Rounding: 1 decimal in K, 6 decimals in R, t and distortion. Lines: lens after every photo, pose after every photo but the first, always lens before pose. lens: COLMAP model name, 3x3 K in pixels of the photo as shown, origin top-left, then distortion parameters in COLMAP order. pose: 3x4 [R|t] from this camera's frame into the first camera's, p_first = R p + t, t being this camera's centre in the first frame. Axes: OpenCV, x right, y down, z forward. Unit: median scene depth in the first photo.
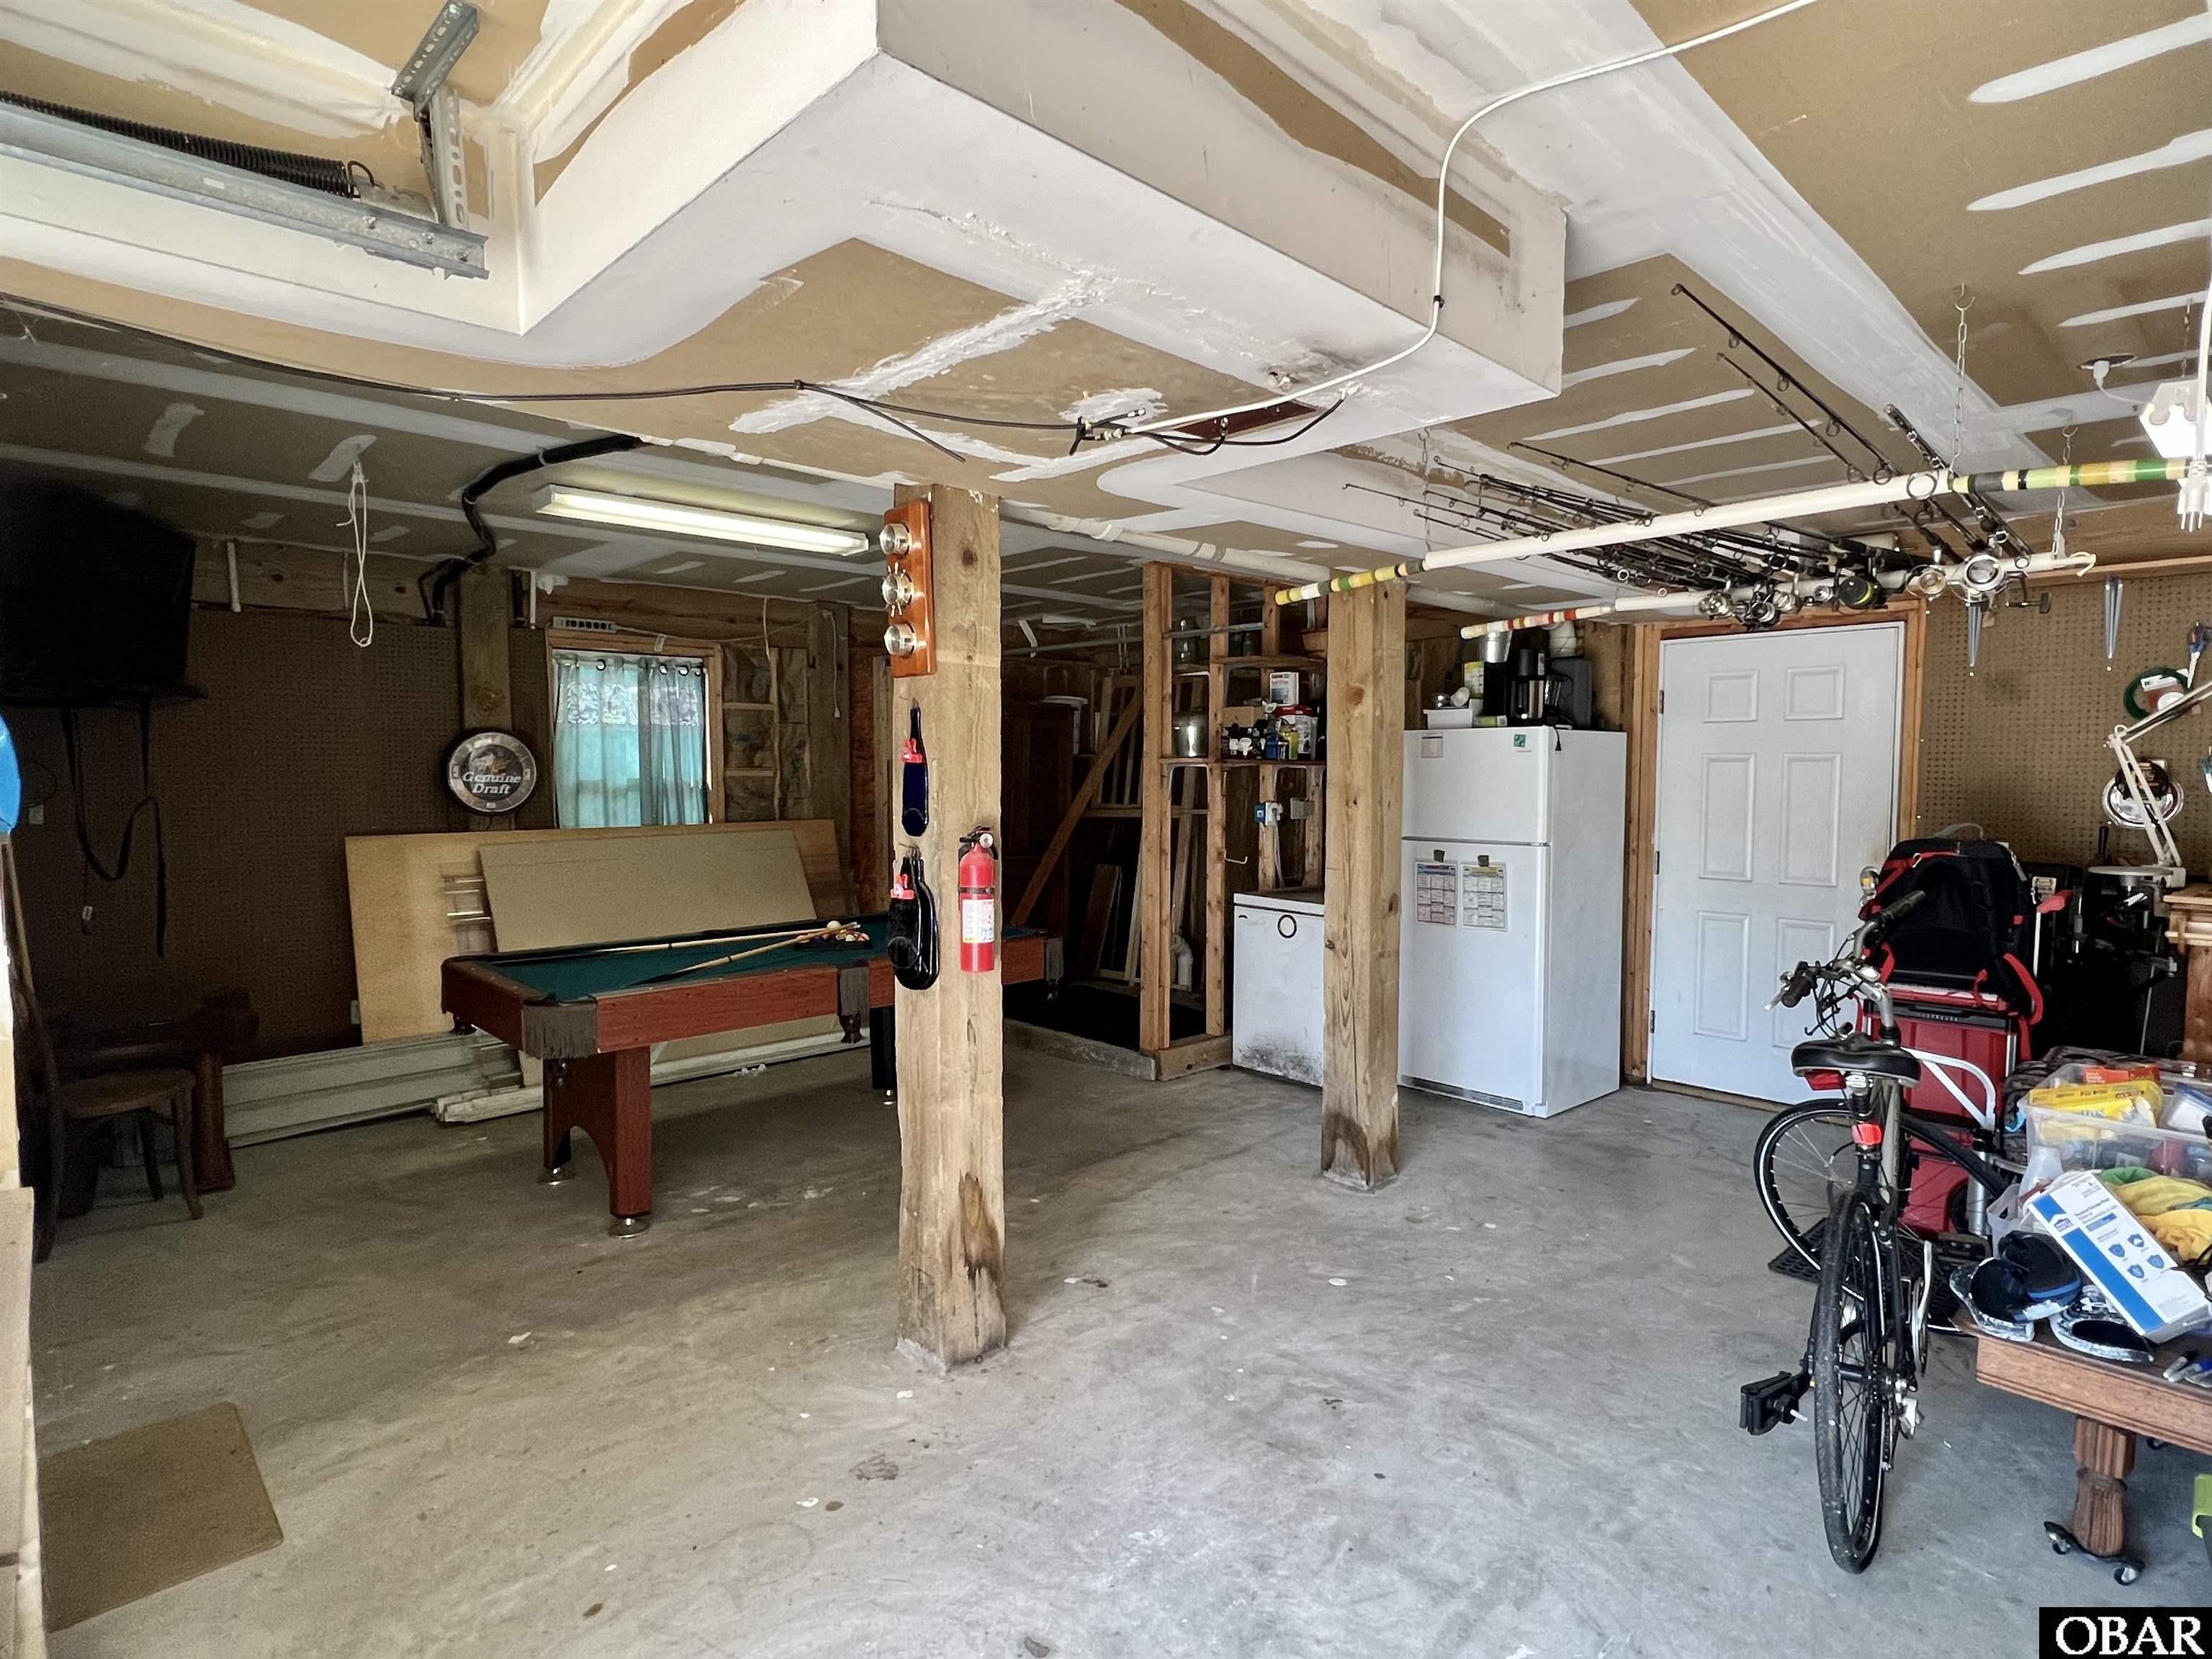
lens RADIAL K [[1167.0, 0, 1111.0], [0, 1167.0, 833.4], [0, 0, 1]] dist [-0.001457, 0.000209]
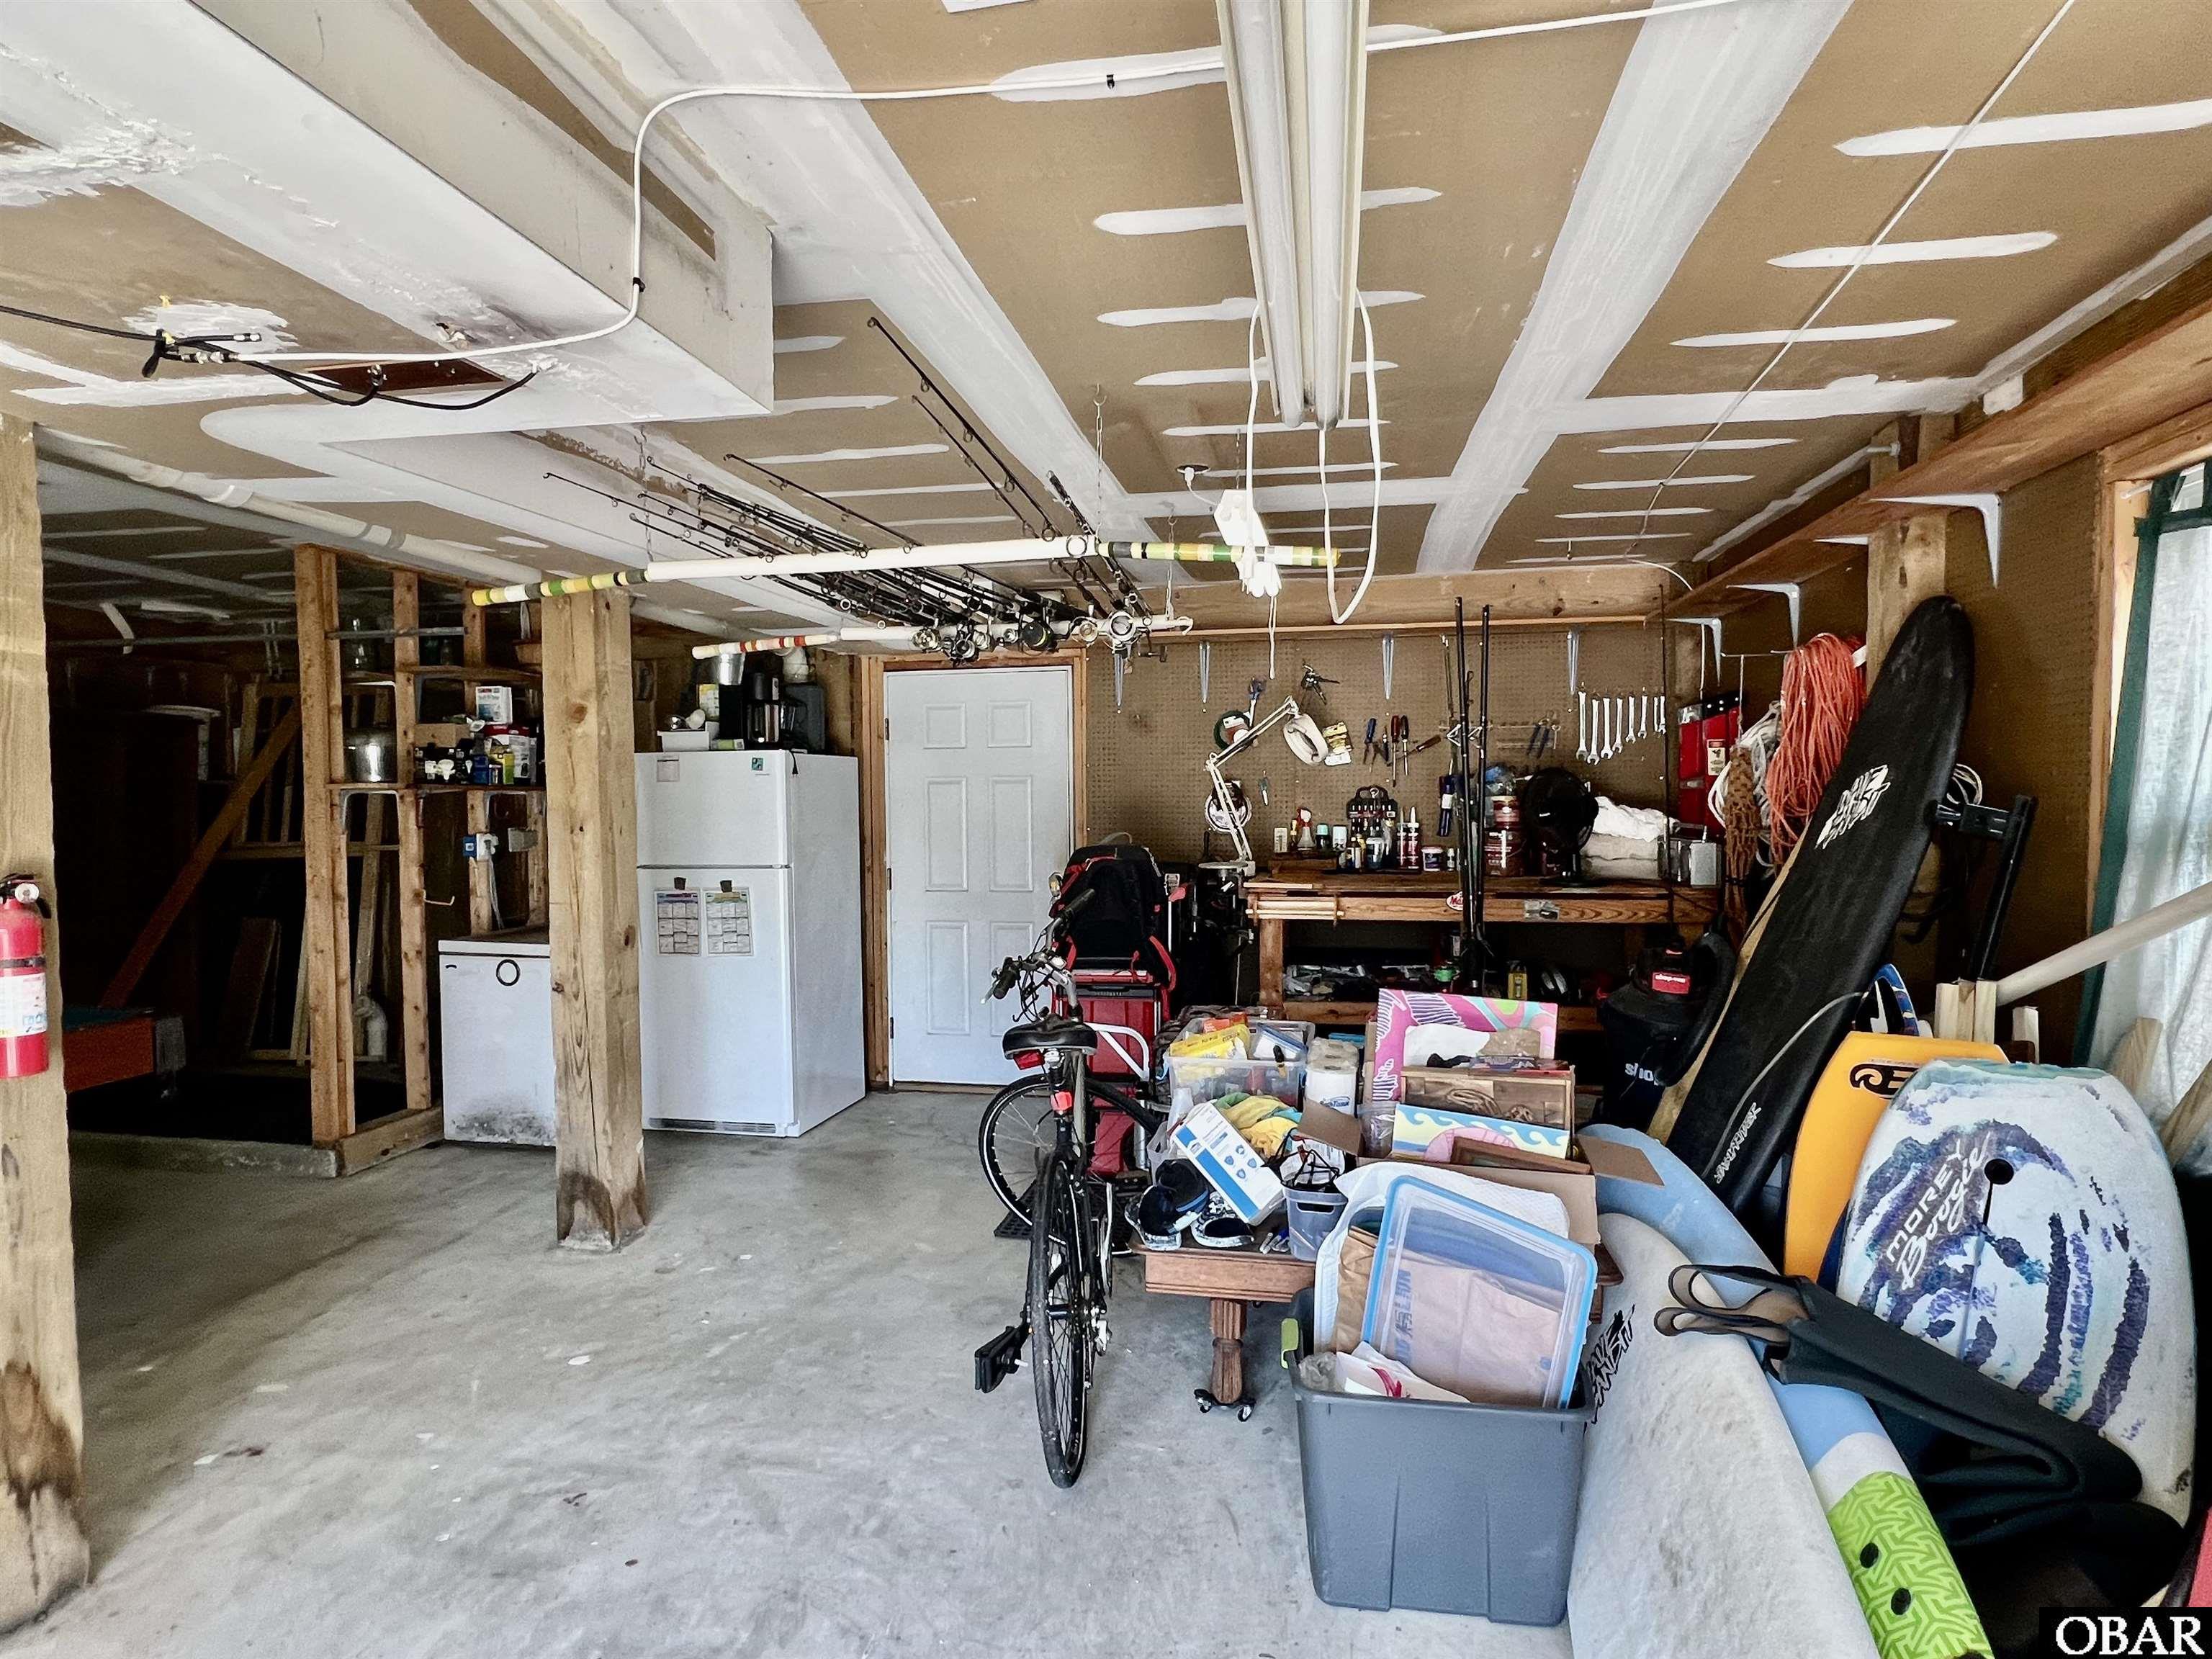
lens RADIAL K [[1167.0, 0, 1111.0], [0, 1167.0, 833.4], [0, 0, 1]] dist [-0.001457, 0.000209]
pose [[0.811200, -0.029128, 0.584043, 0.013238], [0.042923, 0.999030, -0.009794, 0.004014], [-0.583191, 0.033014, 0.811664, 0.015584]]
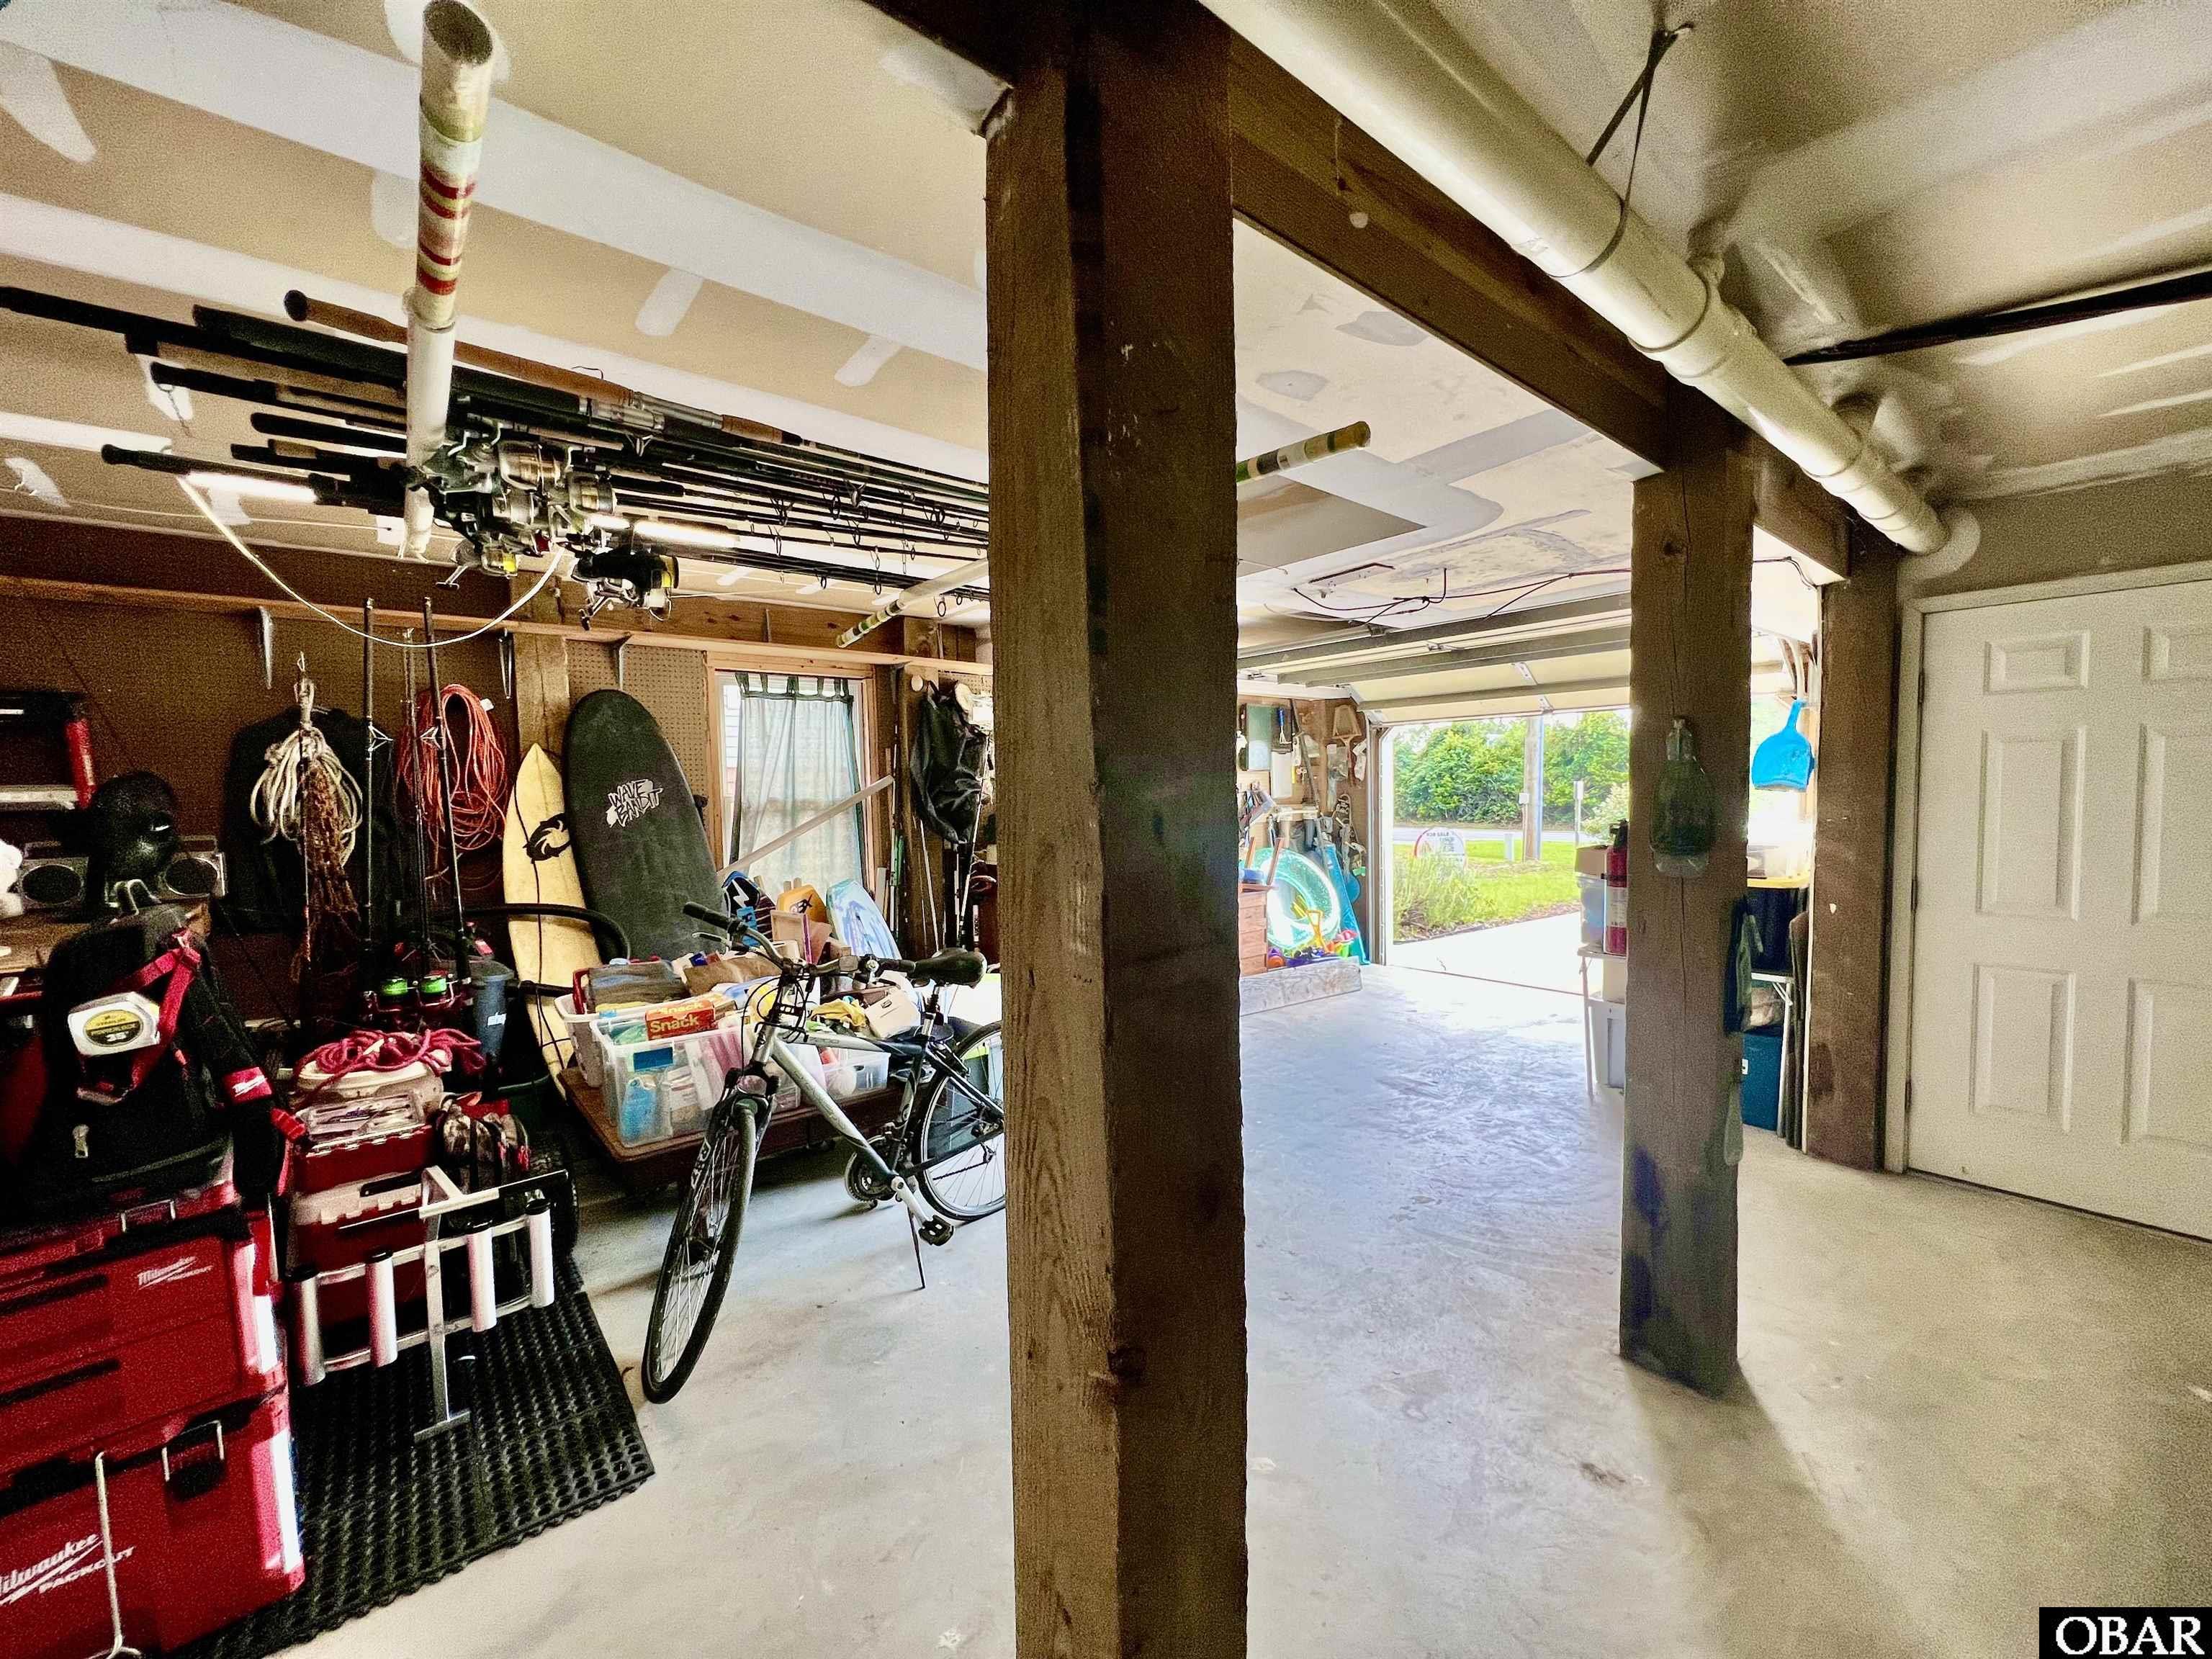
lens RADIAL K [[887.8, 0, 1105.2], [0, 887.8, 833.2], [0, 0, 1]] dist [-0.000670, 0.000741]
pose [[-0.997430, 0.011672, 0.070686, 0.250165], [0.019413, 0.993760, 0.109840, -0.075075], [-0.068963, 0.110930, -0.991433, 1.523419]]
